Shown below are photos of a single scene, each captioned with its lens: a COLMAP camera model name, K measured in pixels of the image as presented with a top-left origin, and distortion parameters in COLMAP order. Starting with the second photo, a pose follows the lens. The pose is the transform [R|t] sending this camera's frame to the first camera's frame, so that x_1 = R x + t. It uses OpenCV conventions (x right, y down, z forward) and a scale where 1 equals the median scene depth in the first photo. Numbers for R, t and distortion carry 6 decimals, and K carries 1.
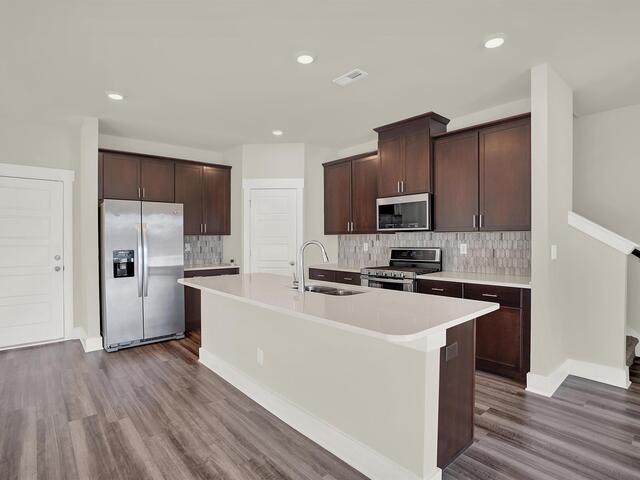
lens RADIAL K [[340.7, 0, 320.0], [0, 340.7, 240.0], [0, 0, 1]] dist [-0.063247, 0.025280]
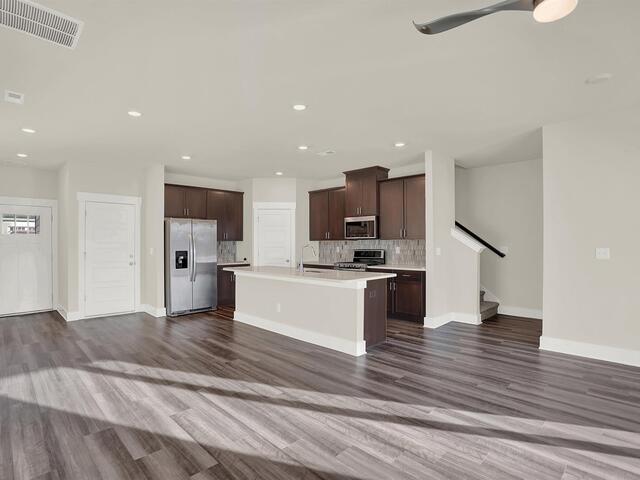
lens RADIAL K [[340.7, 0, 320.0], [0, 340.7, 240.0], [0, 0, 1]] dist [-0.063247, 0.025280]
pose [[0.997861, 0.001795, 0.065352, -0.048311], [-0.000881, 0.999901, -0.014011, 0.001324], [-0.065371, 0.013924, 0.997764, -0.566870]]
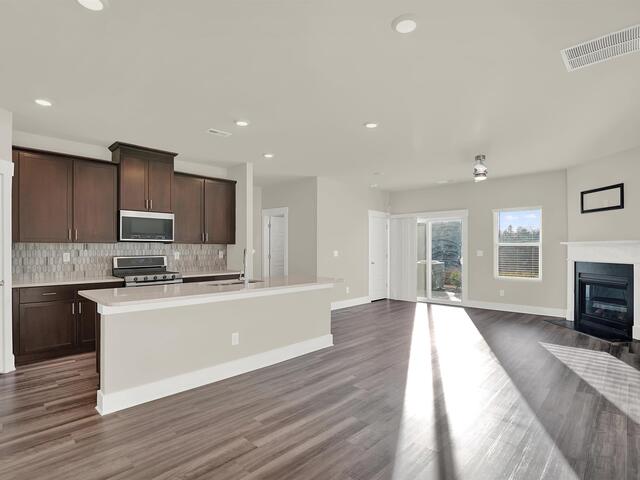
lens RADIAL K [[340.7, 0, 320.0], [0, 340.7, 240.0], [0, 0, 1]] dist [-0.063247, 0.025280]
pose [[-0.096121, 0.029148, 0.994943, -0.977126], [0.005778, 0.999571, -0.028726, 0.005057], [-0.995353, 0.002987, -0.096248, 0.521803]]
